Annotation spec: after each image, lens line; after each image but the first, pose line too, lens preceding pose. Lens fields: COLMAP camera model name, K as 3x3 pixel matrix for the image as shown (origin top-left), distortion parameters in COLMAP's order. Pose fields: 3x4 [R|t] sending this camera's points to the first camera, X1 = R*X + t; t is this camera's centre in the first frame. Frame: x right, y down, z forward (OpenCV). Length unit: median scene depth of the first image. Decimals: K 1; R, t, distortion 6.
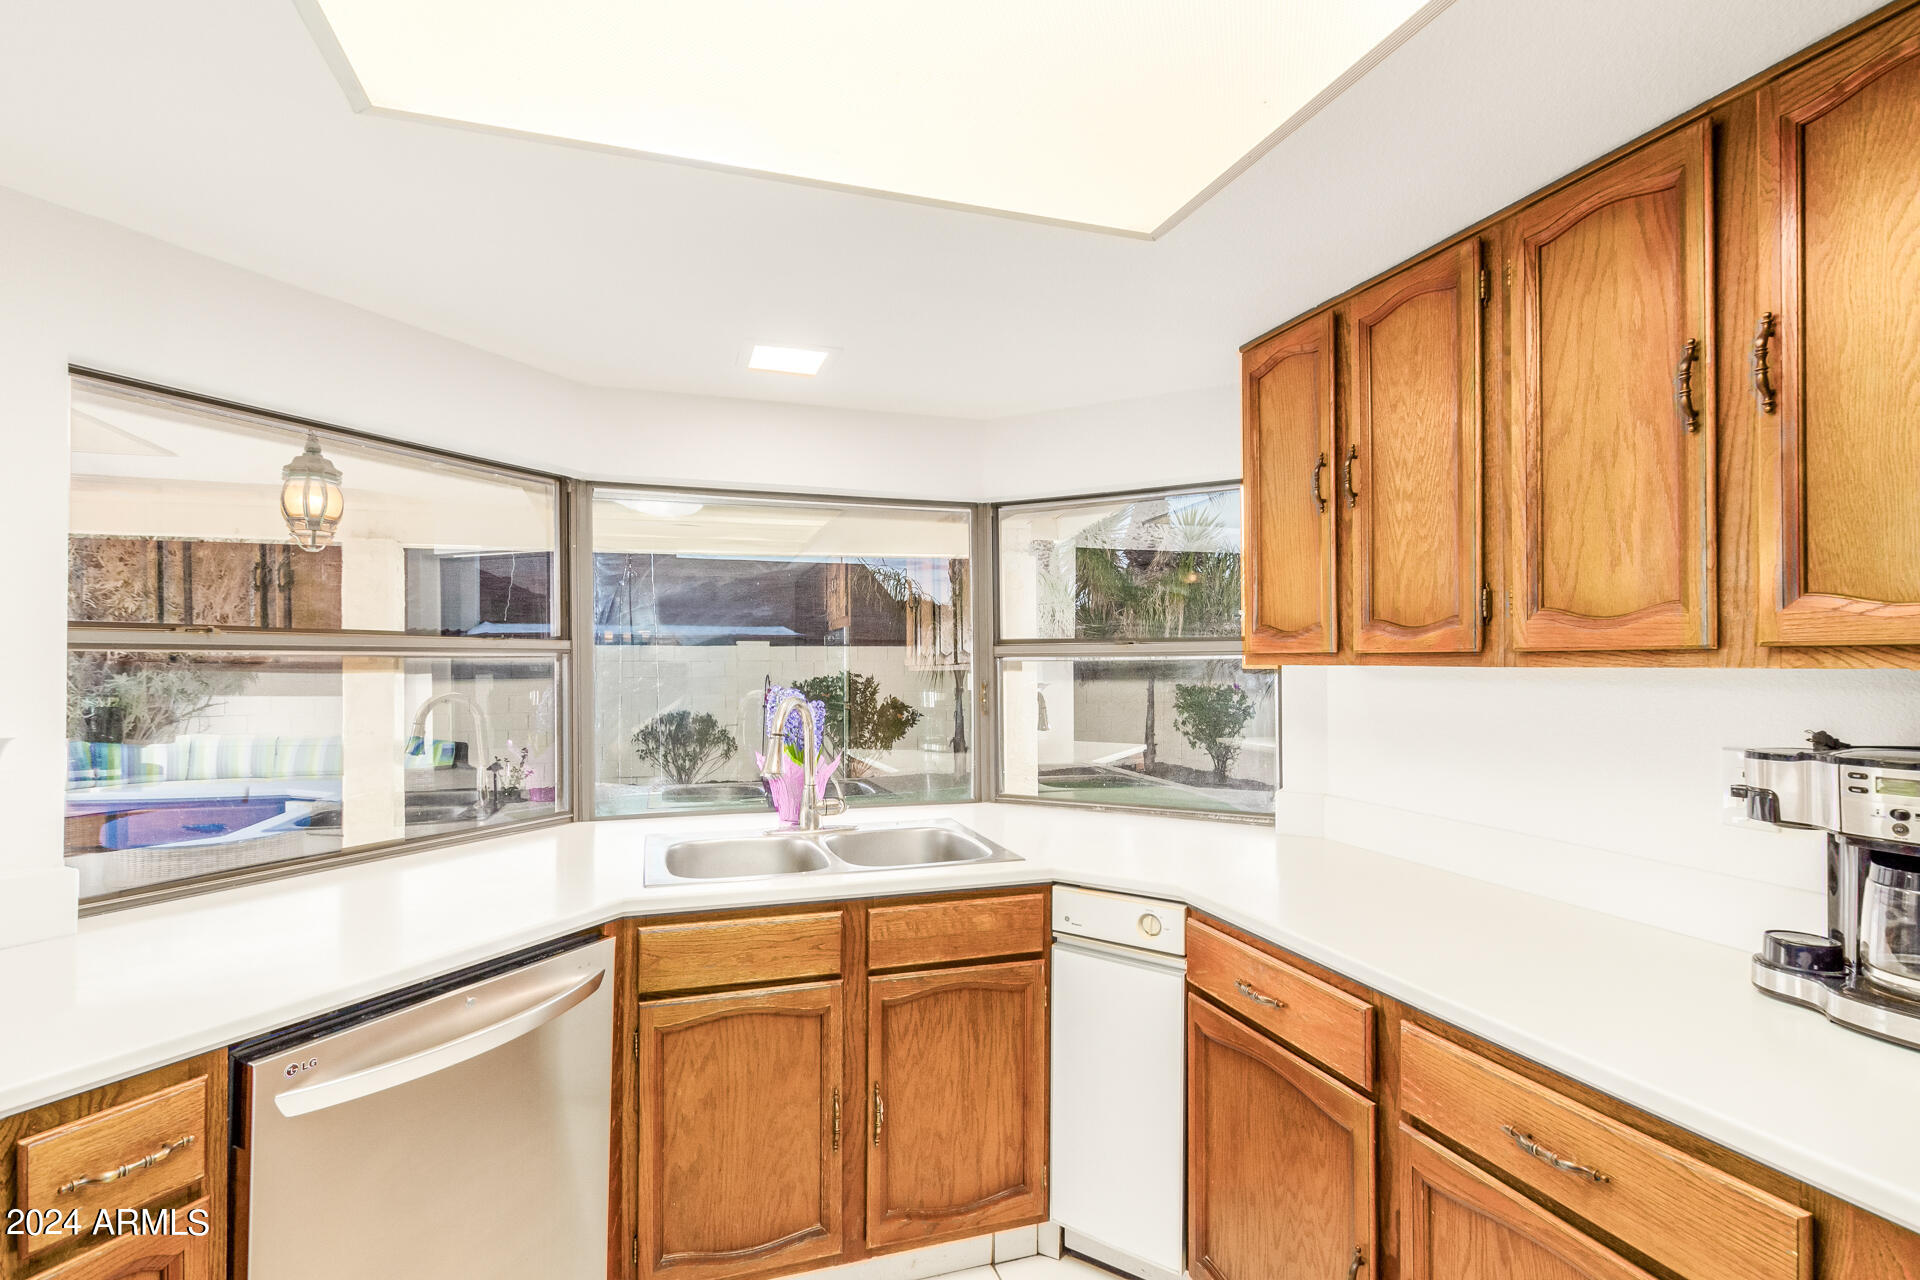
lens RADIAL K [[888.1, 0, 953.7], [0, 888.1, 662.5], [0, 0, 1]] dist [0.007155, -0.005818]
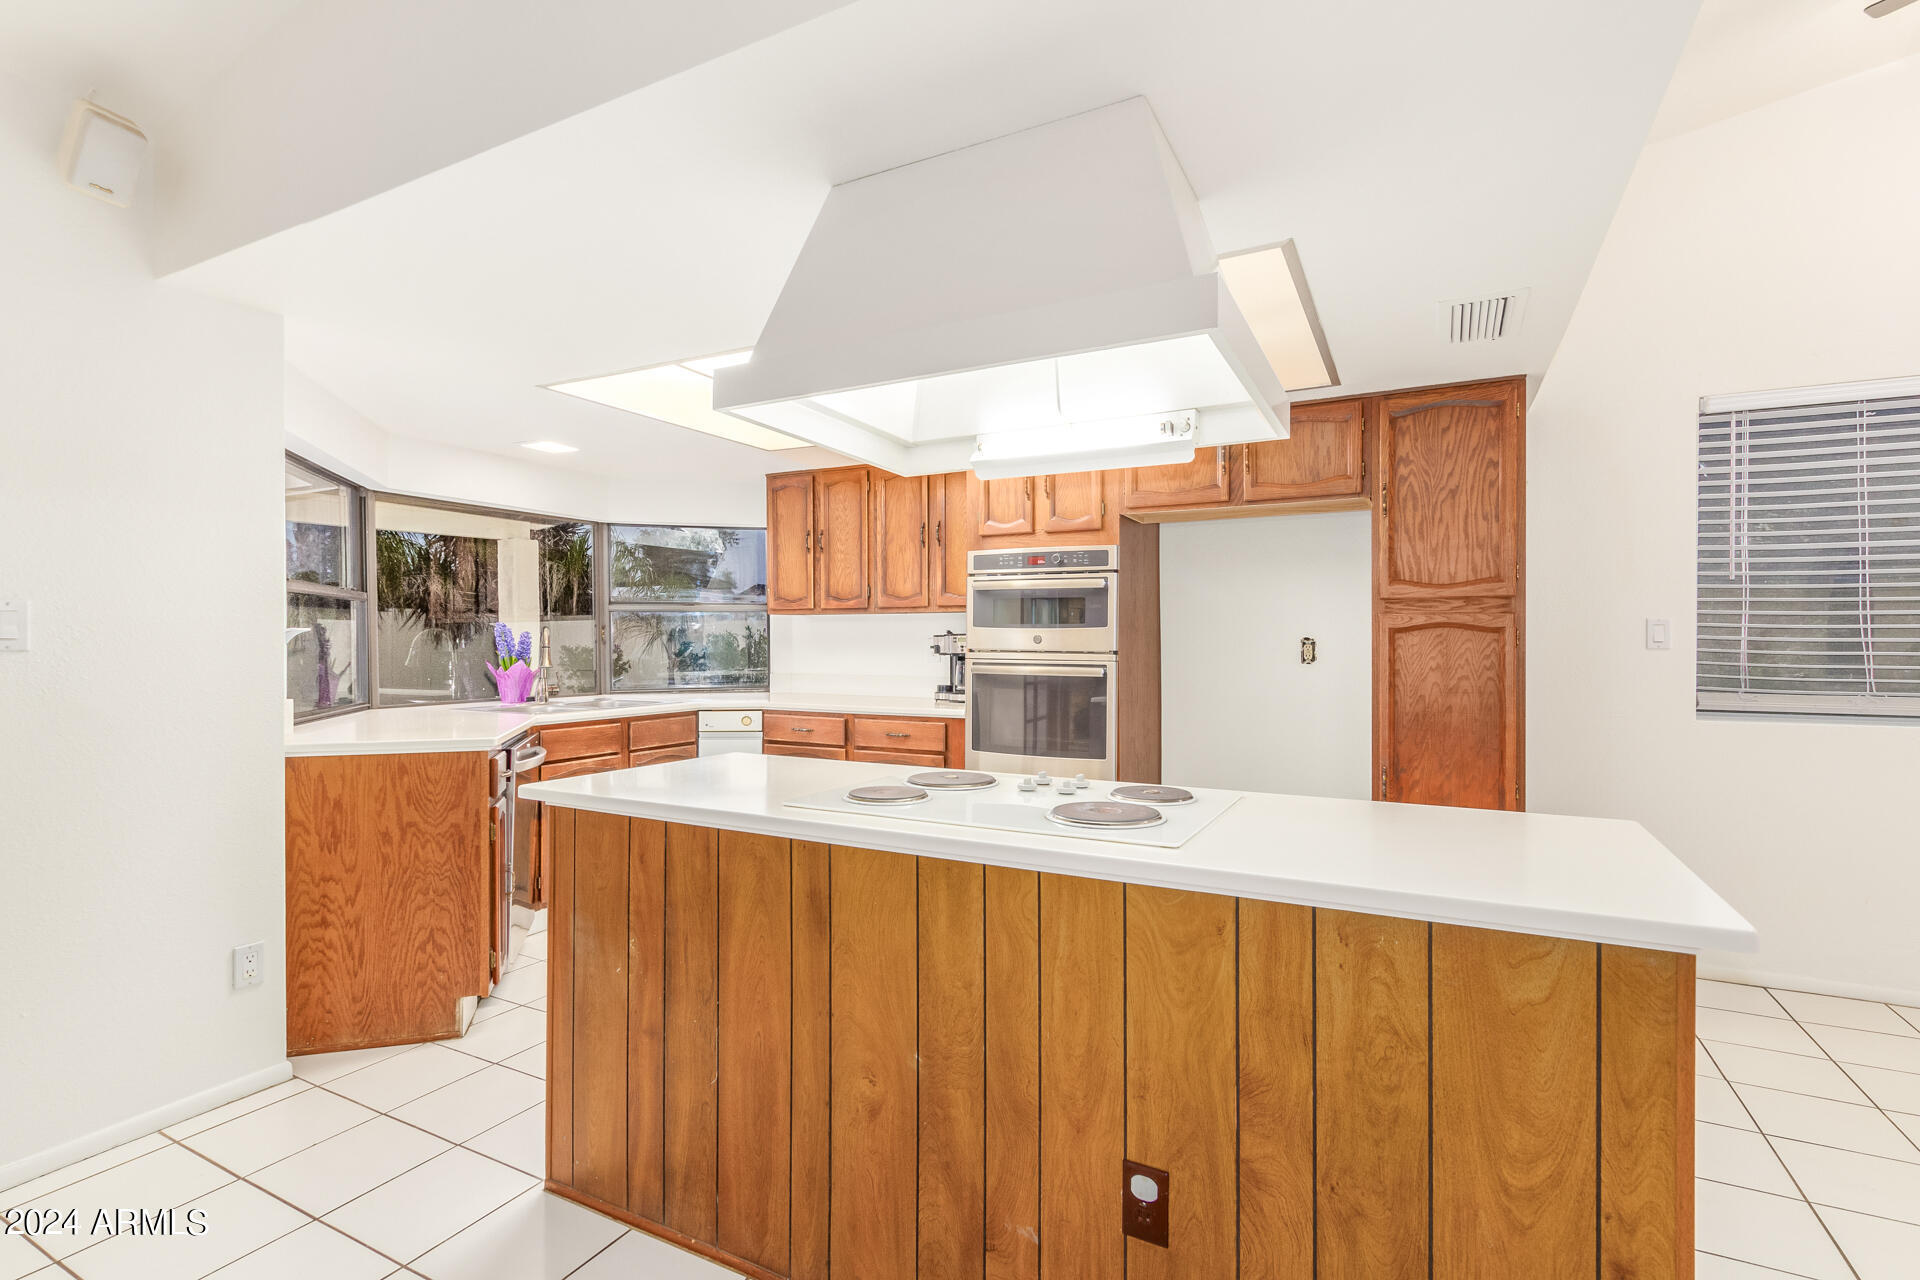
lens RADIAL K [[888.1, 0, 952.2], [0, 888.1, 646.5], [0, 0, 1]] dist [0.007155, -0.005818]
pose [[0.721721, -0.005218, 0.692164, -1.118371], [-0.001599, 0.999956, 0.009206, 0.079353], [-0.692182, -0.007751, 0.721681, -1.193268]]
